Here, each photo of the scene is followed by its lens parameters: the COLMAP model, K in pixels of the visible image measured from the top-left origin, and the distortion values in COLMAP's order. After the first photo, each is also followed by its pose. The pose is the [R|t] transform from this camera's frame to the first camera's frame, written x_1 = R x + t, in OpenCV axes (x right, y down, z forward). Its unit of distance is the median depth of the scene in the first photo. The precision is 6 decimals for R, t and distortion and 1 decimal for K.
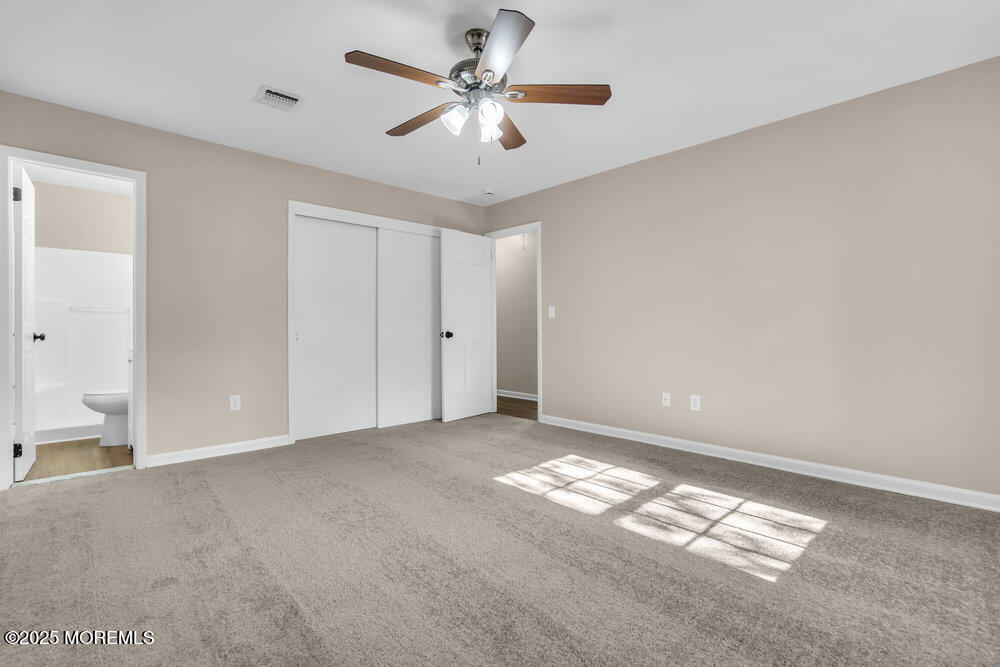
lens RADIAL K [[456.5, 0, 499.1], [0, 456.5, 330.3], [0, 0, 1]] dist [0.007985, -0.000044]
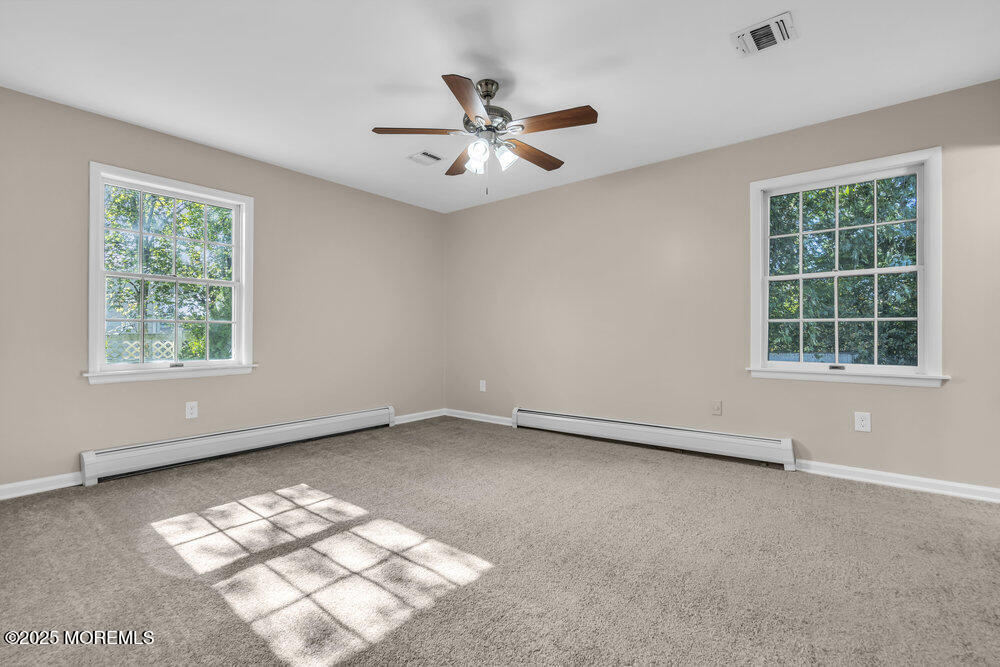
lens RADIAL K [[456.5, 0, 499.1], [0, 456.5, 330.3], [0, 0, 1]] dist [0.007985, -0.000044]
pose [[-0.991632, 0.008058, -0.128848, 0.075470], [0.009361, 0.999911, -0.009511, 0.004820], [0.128760, -0.010638, -0.991619, 1.887738]]
